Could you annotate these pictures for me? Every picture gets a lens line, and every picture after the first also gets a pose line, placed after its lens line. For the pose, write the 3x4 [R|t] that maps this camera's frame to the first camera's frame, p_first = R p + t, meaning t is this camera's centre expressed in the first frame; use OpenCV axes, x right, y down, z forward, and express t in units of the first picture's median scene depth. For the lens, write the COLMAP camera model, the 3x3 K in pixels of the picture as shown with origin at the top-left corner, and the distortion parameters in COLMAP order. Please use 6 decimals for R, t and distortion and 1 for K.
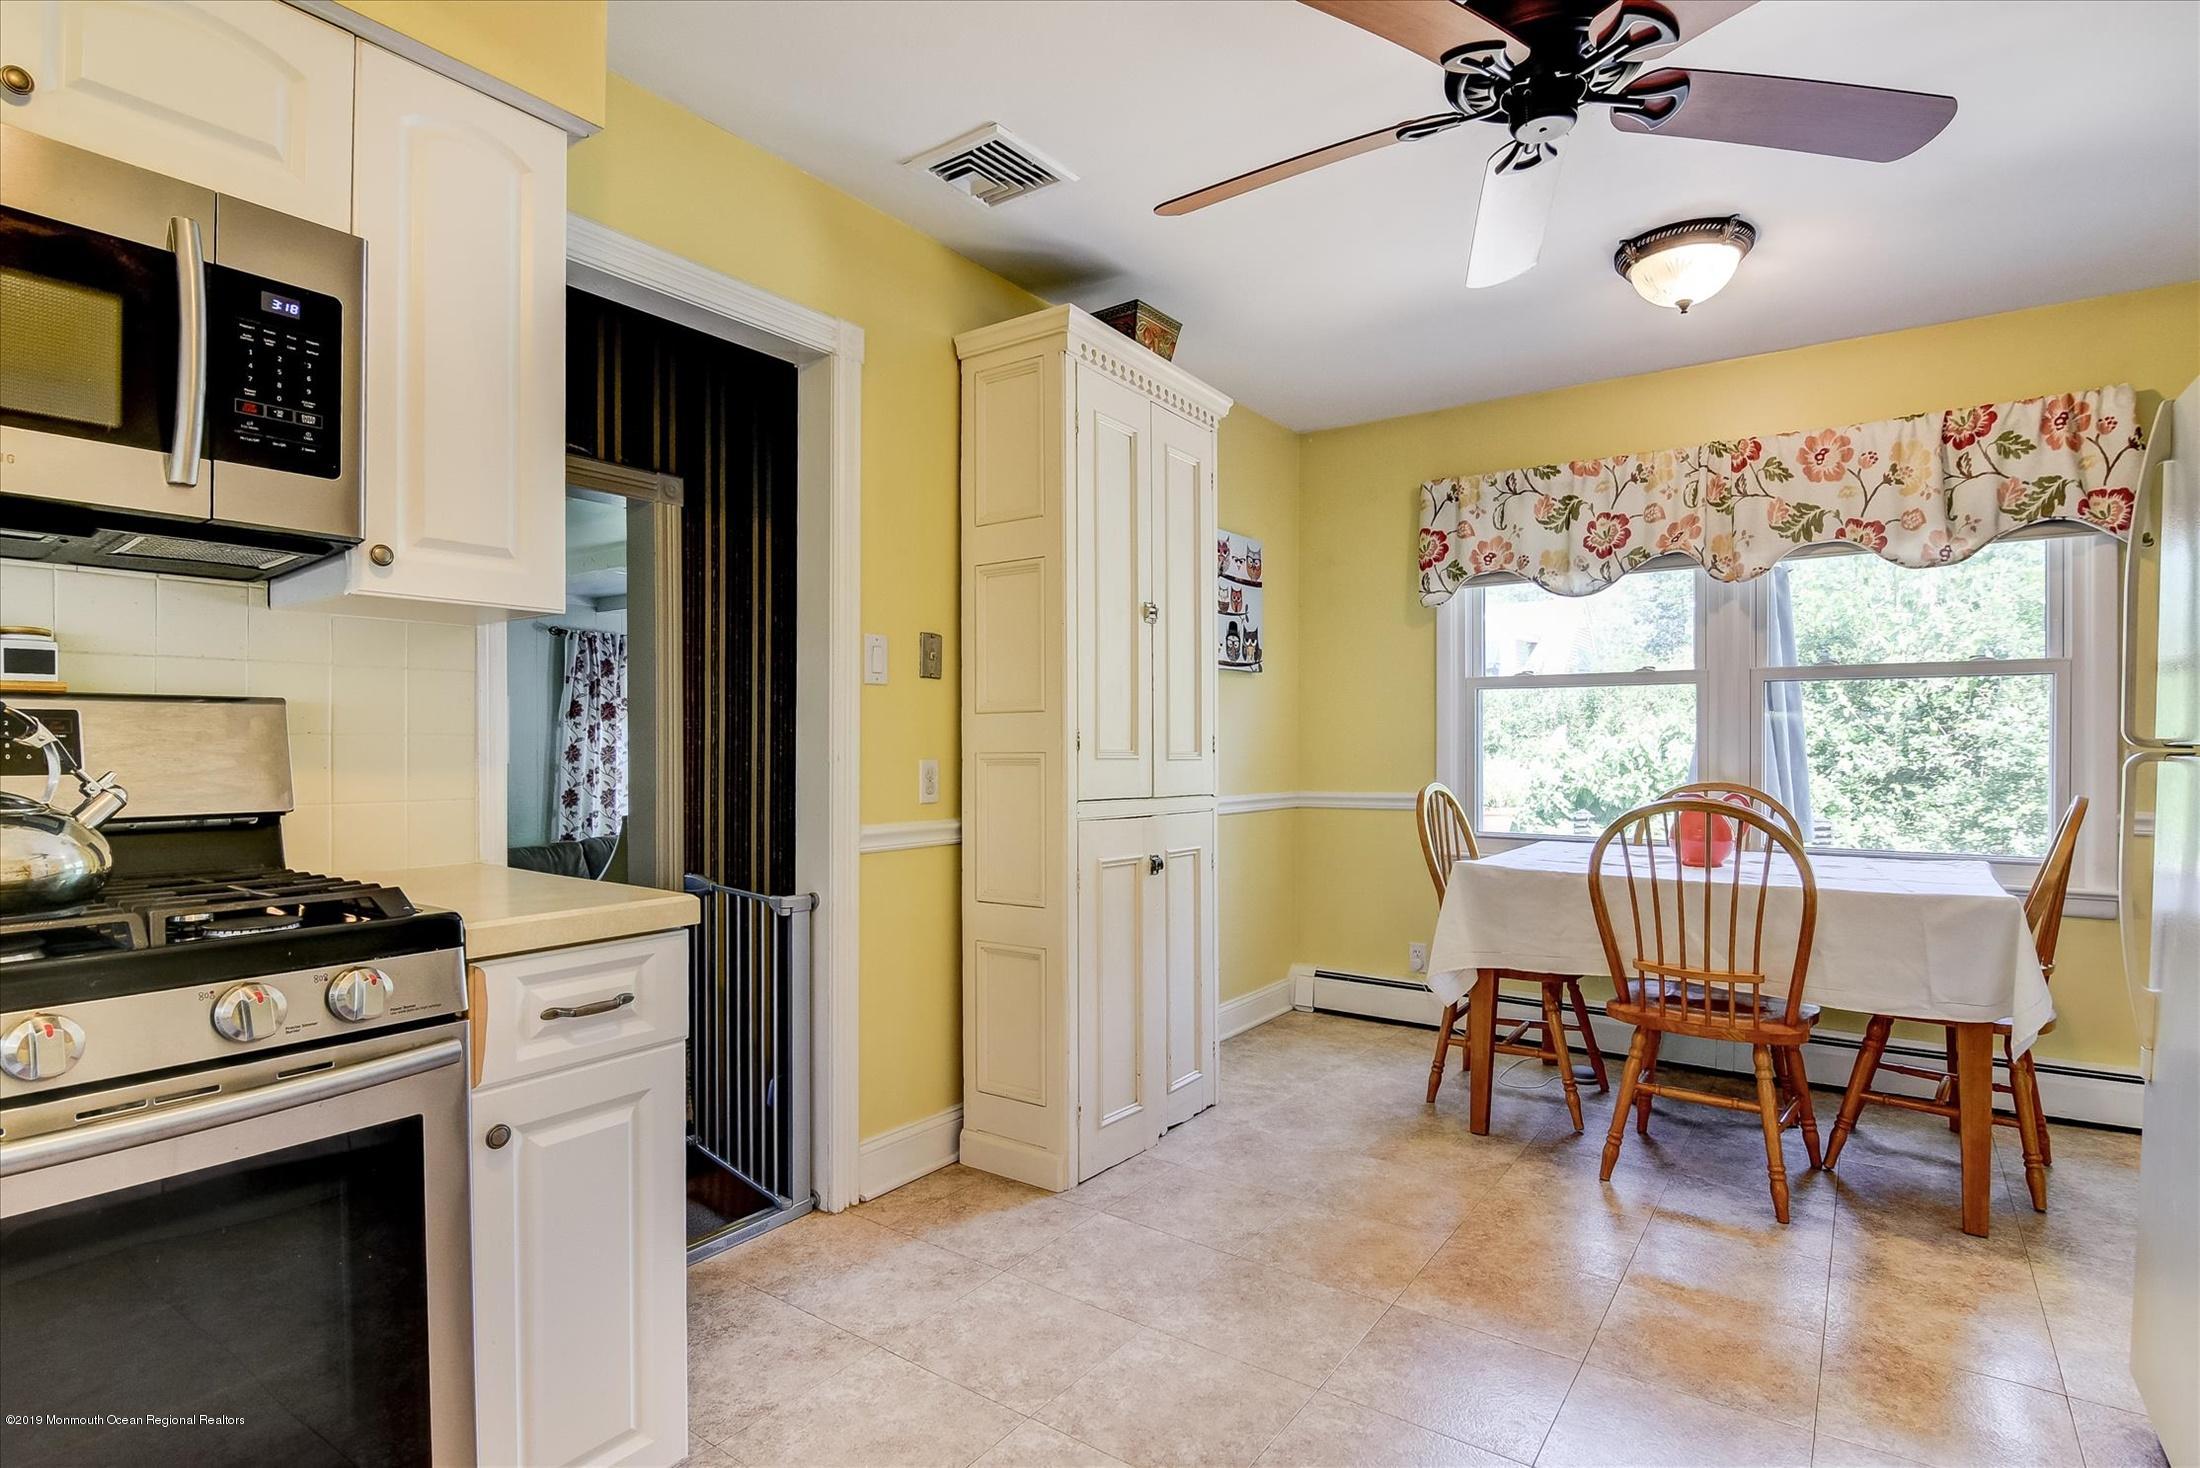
lens RADIAL K [[1086.0, 0, 1096.4], [0, 1086.0, 752.7], [0, 0, 1]] dist [-0.023827, -0.000804]
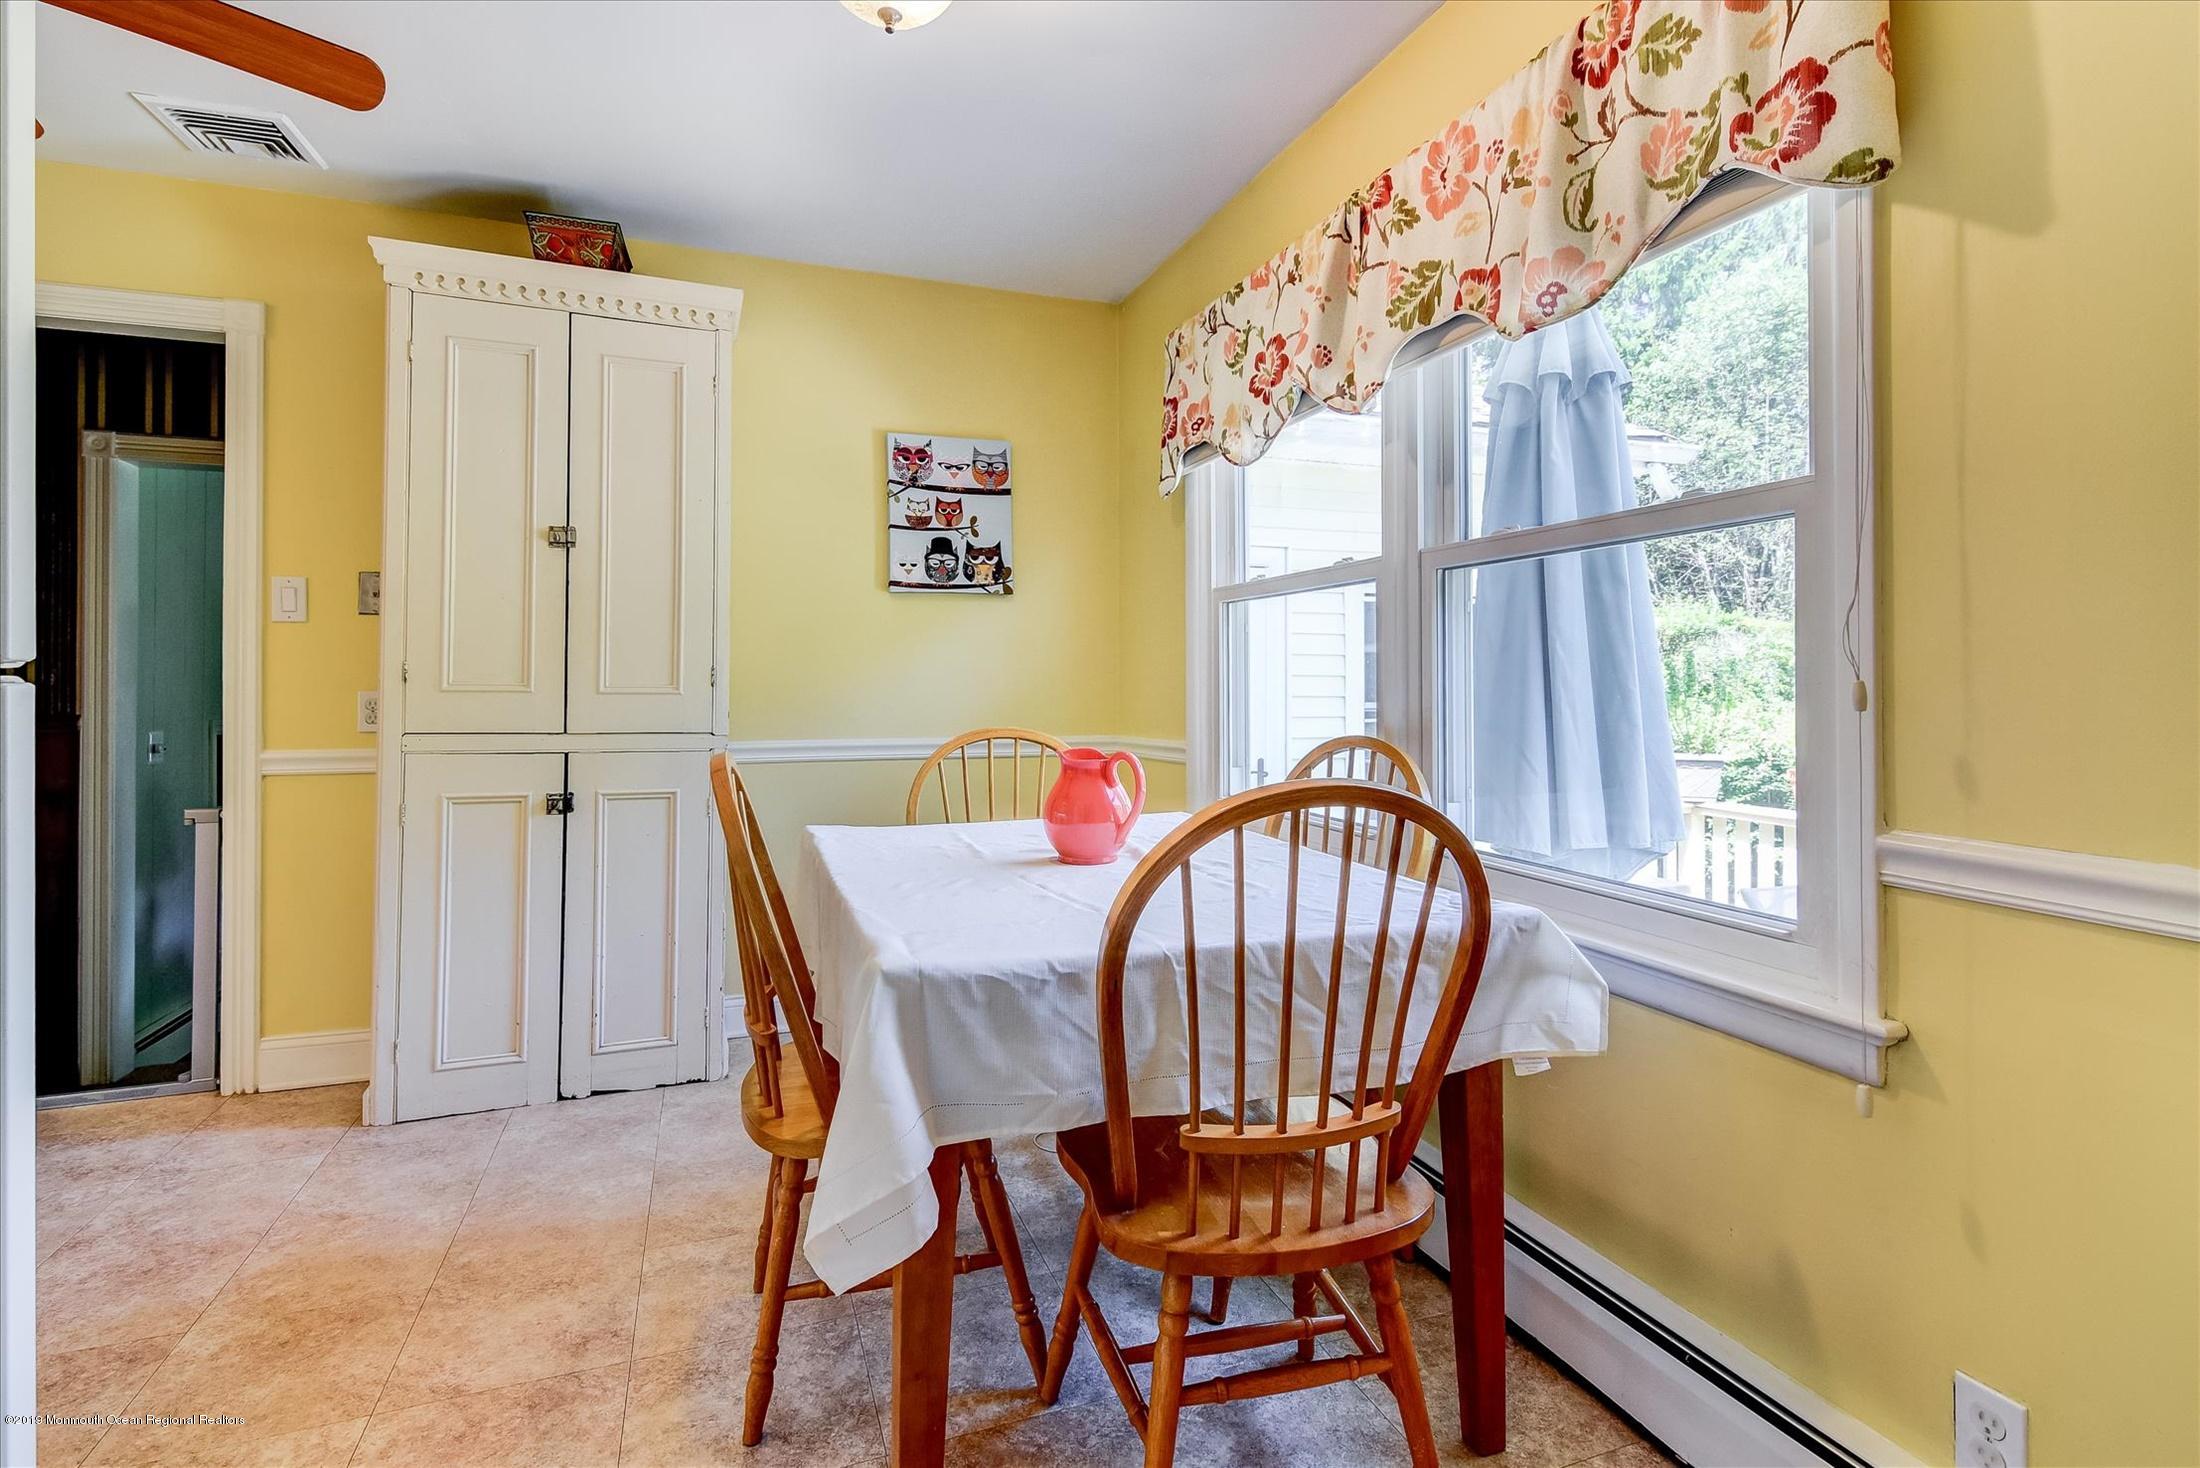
lens RADIAL K [[1063.4, 0, 1101.0], [0, 1063.4, 672.4], [0, 0, 1]] dist [0.004948, 0.000190]
pose [[0.832720, -0.003772, -0.553682, 0.839062], [-0.006961, 0.999826, -0.017280, 0.001618], [0.553651, 0.018244, 0.832549, 0.430207]]
